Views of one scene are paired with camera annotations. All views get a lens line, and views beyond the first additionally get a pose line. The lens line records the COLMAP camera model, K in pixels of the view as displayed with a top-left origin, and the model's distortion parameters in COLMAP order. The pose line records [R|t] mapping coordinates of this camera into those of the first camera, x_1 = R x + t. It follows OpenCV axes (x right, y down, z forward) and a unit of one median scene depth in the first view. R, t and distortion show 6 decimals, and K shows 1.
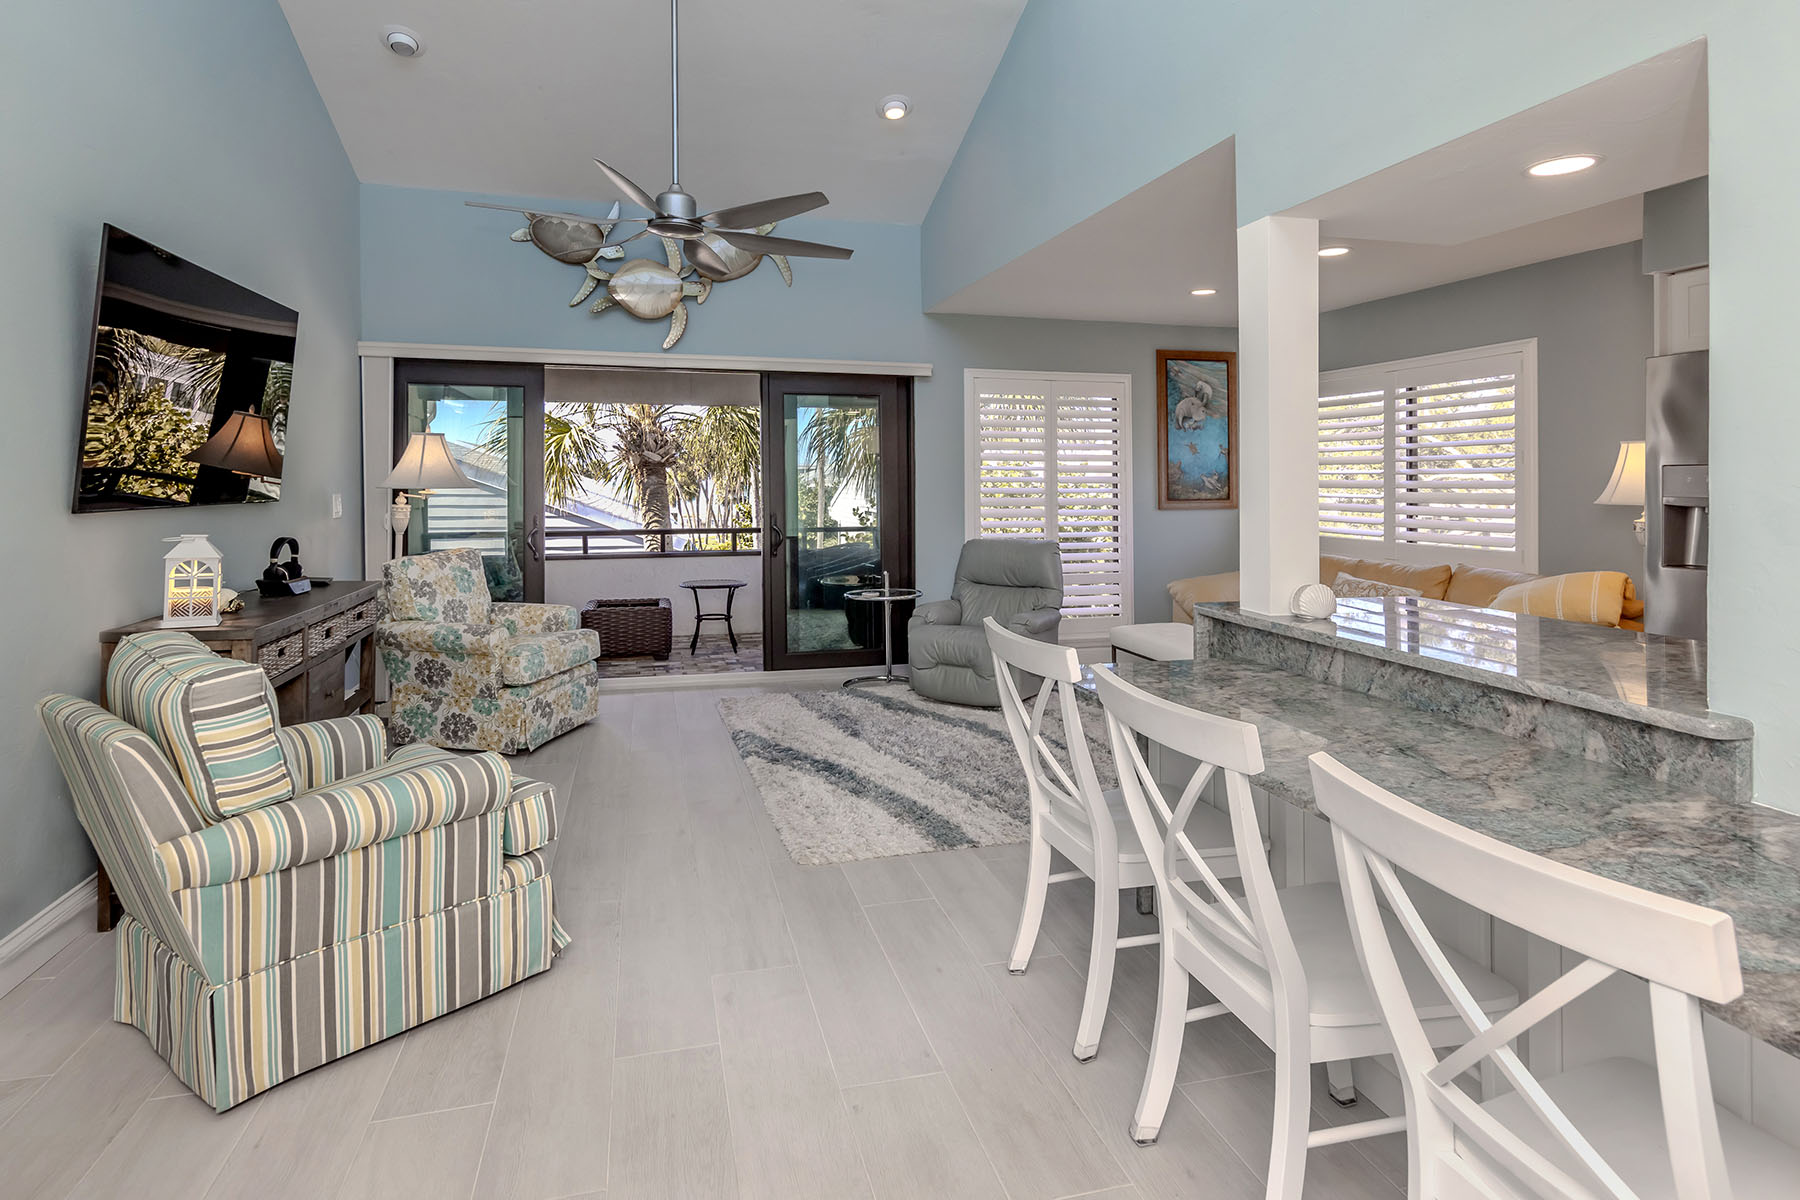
lens RADIAL K [[986.8, 0, 937.7], [0, 986.8, 503.0], [0, 0, 1]] dist [0.027944, -0.000050]
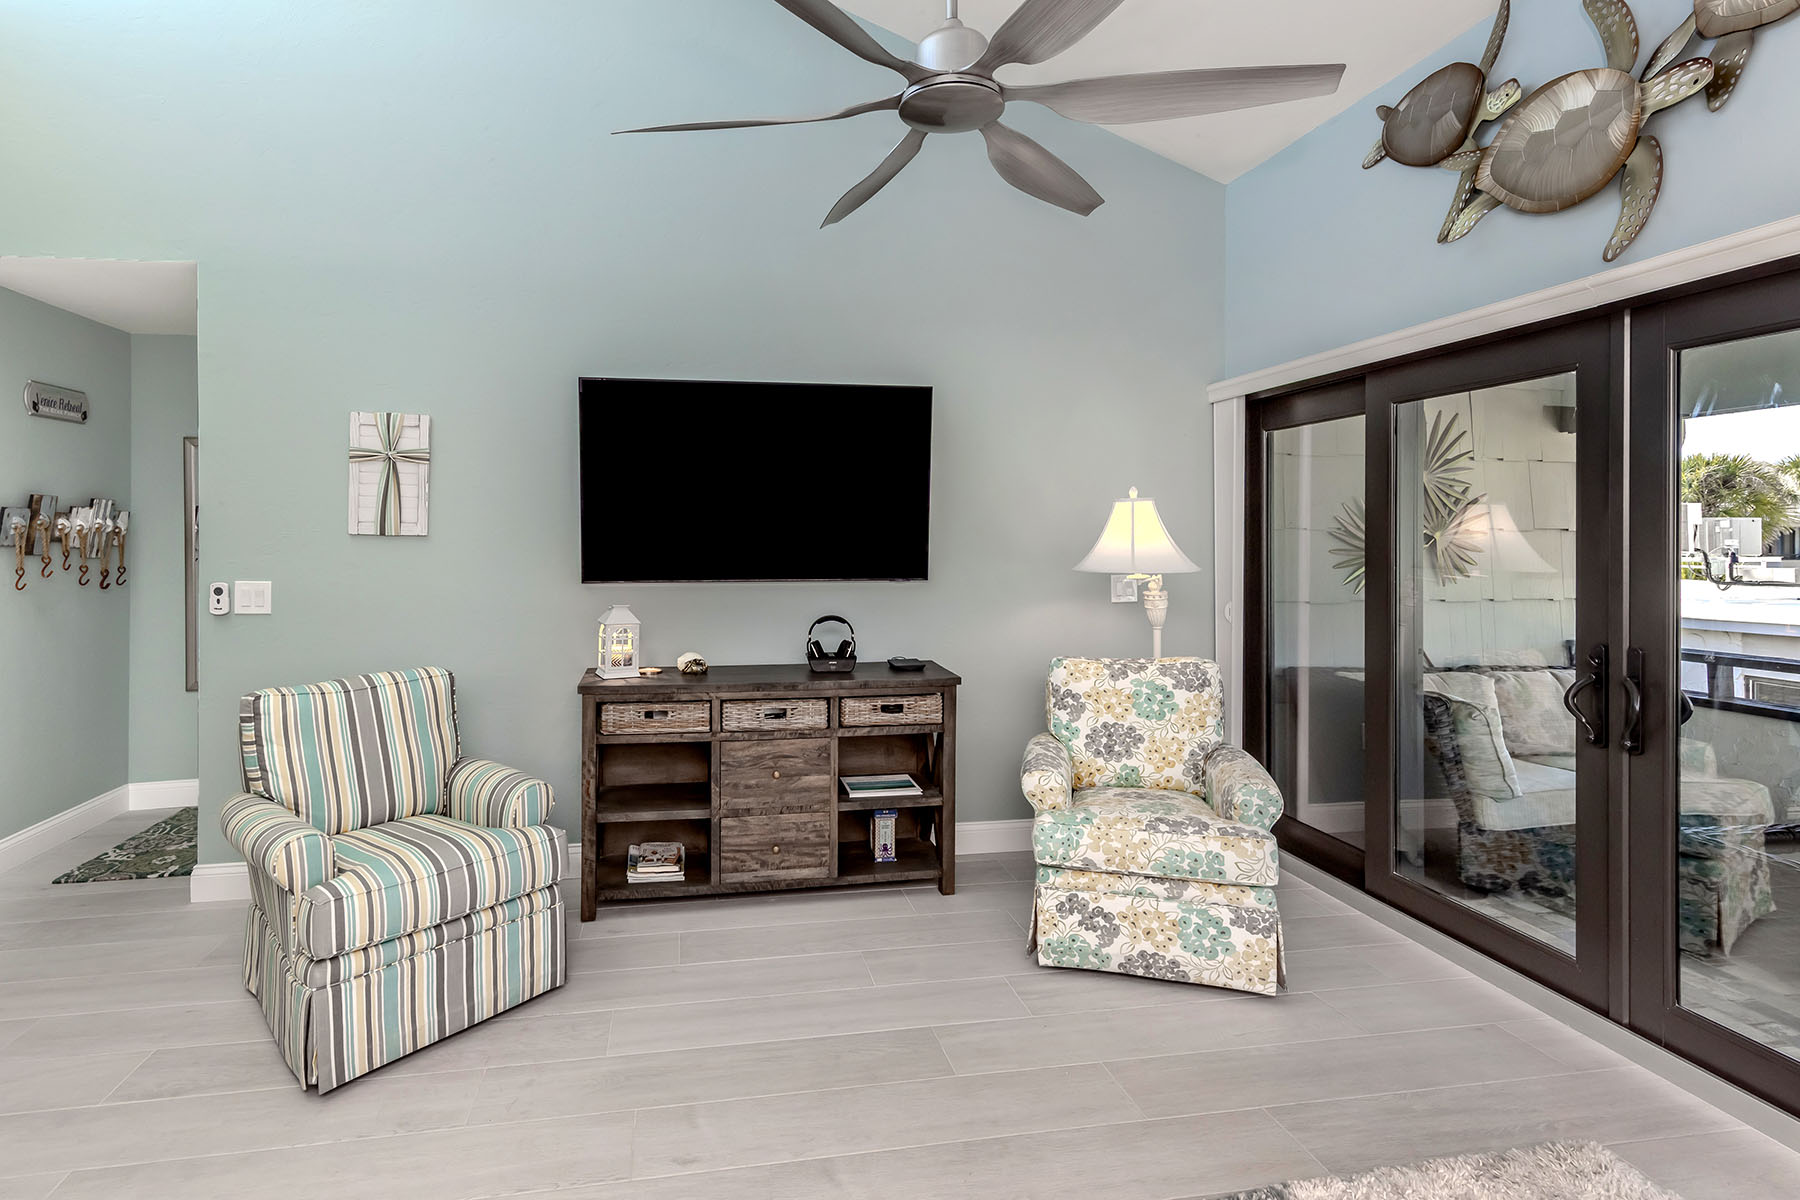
lens RADIAL K [[873.2, 0, 860.9], [0, 873.2, 537.9], [0, 0, 1]] dist [-0.011776, 0.000917]
pose [[-0.145541, -0.006516, -0.989331, 0.168028], [-0.024664, 0.999691, -0.002956, -0.030830], [0.989045, 0.023970, -0.145657, 0.824559]]
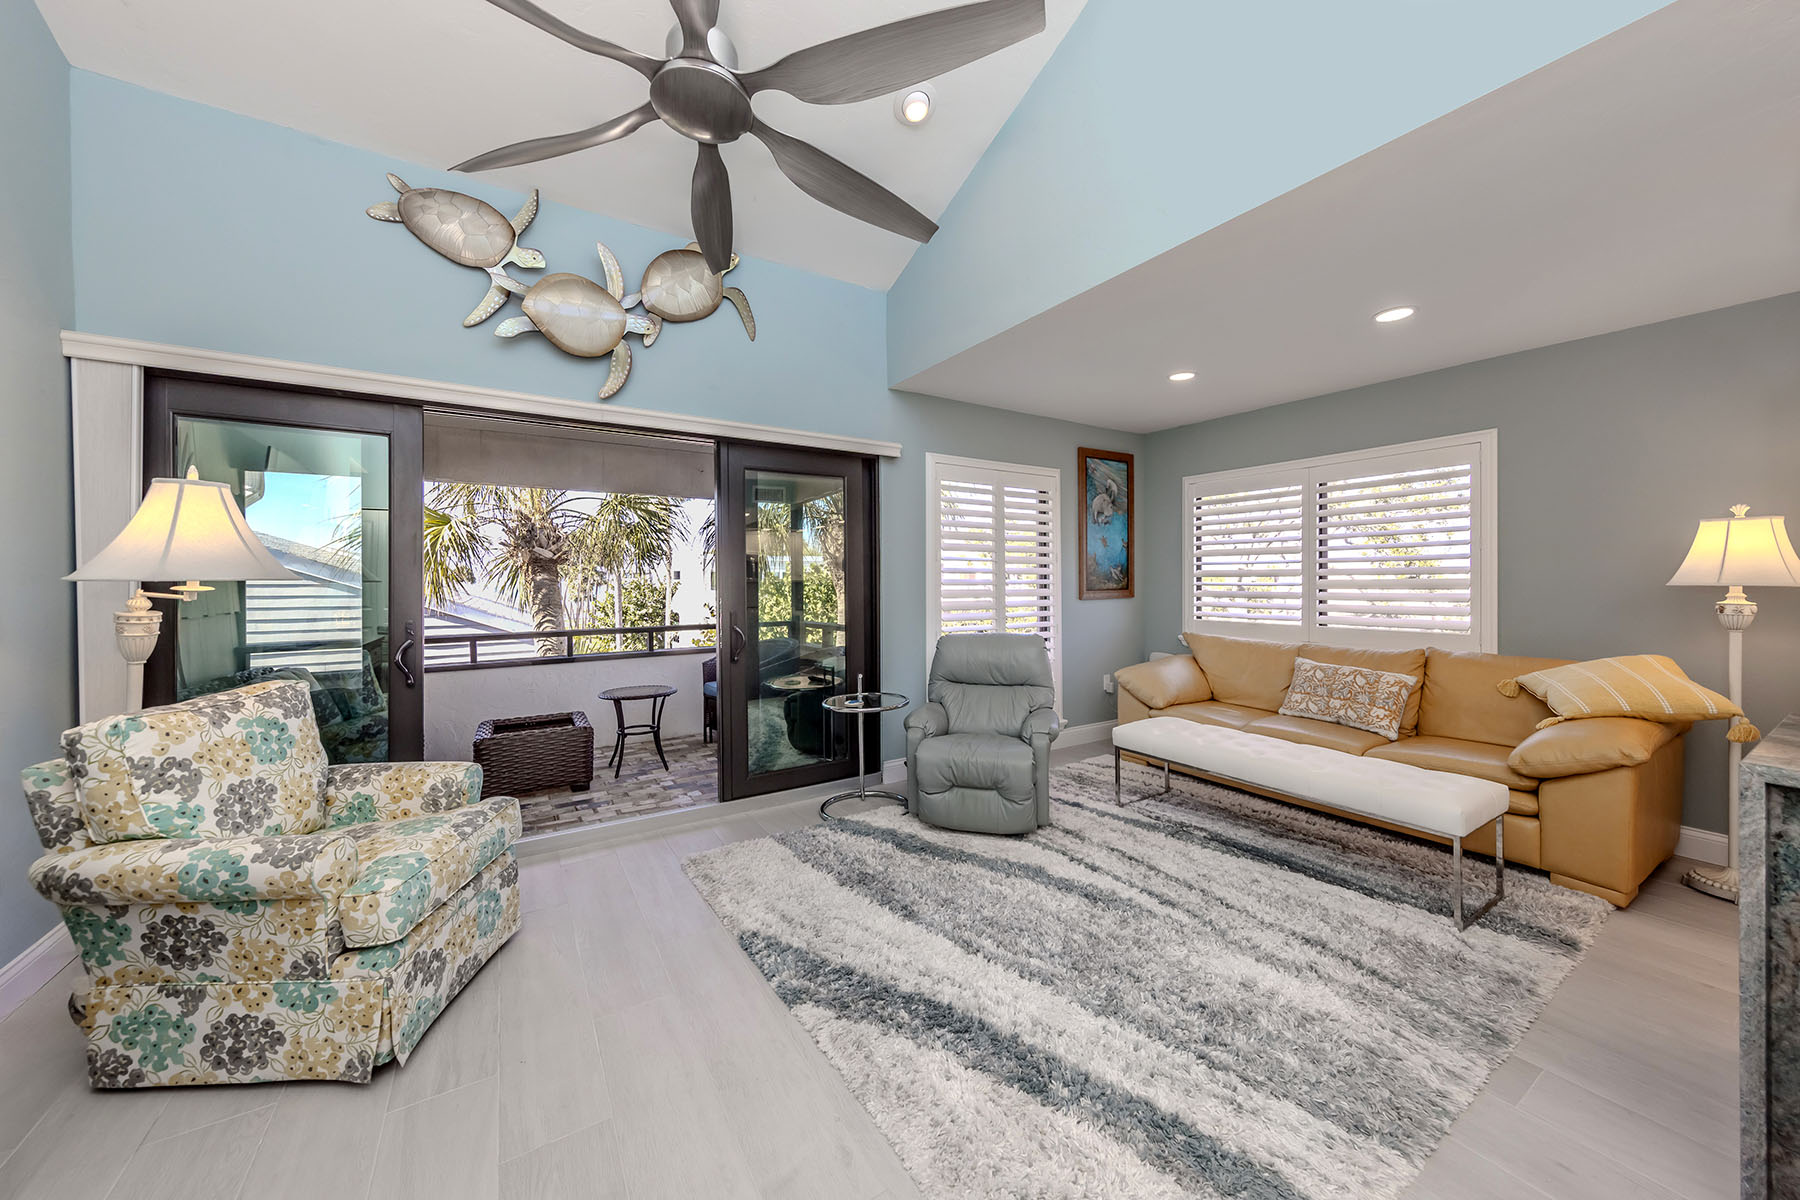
lens RADIAL K [[663.6, 0, 881.3], [0, 663.6, 580.5], [0, 0, 1]] dist [0.006540, -0.001330]
pose [[0.971529, -0.009411, 0.236732, -0.207390], [0.014808, 0.999669, -0.021030, -0.001291], [-0.236456, 0.023937, 0.971347, 0.500509]]
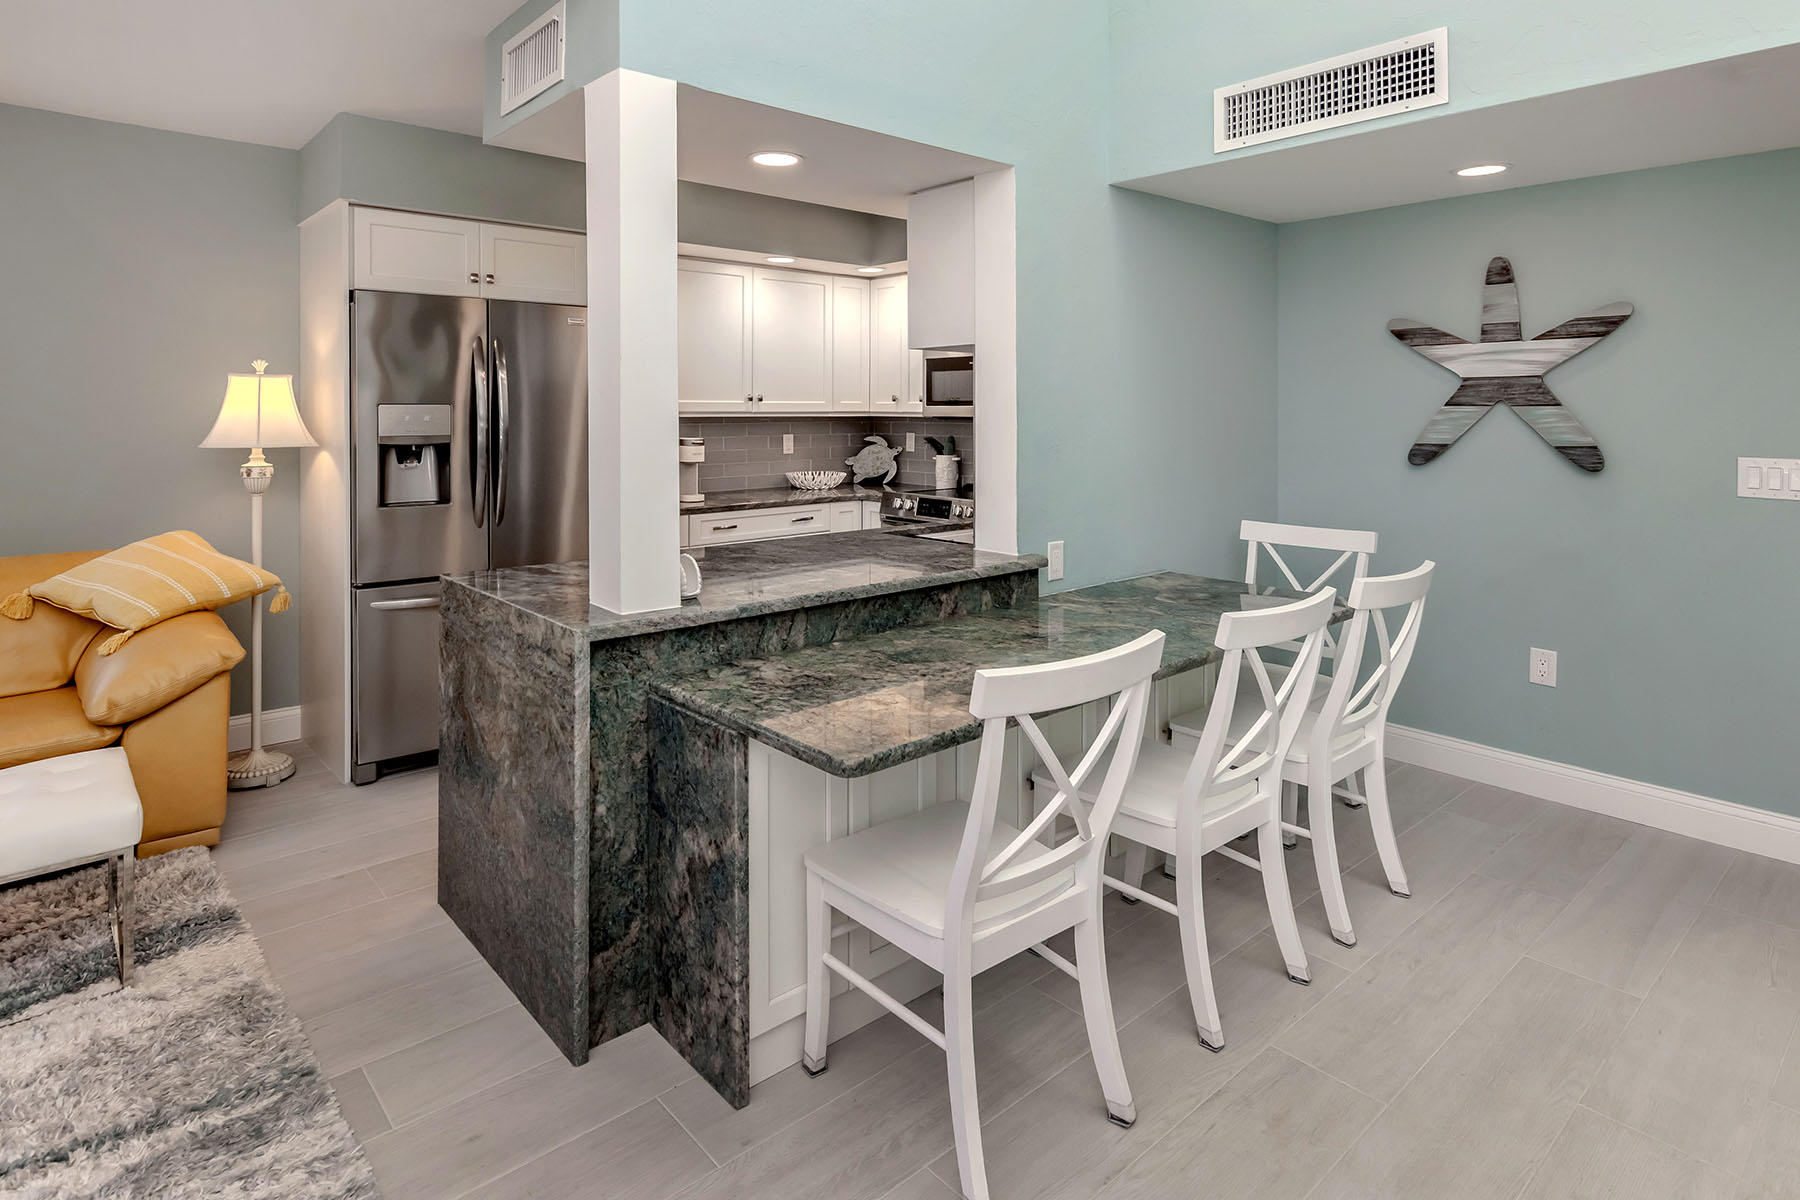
lens RADIAL K [[950.0, 0, 840.7], [0, 950.0, 406.7], [0, 0, 1]] dist [0.003783, 0.000050]
pose [[-0.385456, -0.006541, 0.922703, -0.238328], [0.018495, 0.999719, 0.014814, -0.028592], [-0.922541, 0.022775, -0.385226, 0.709908]]
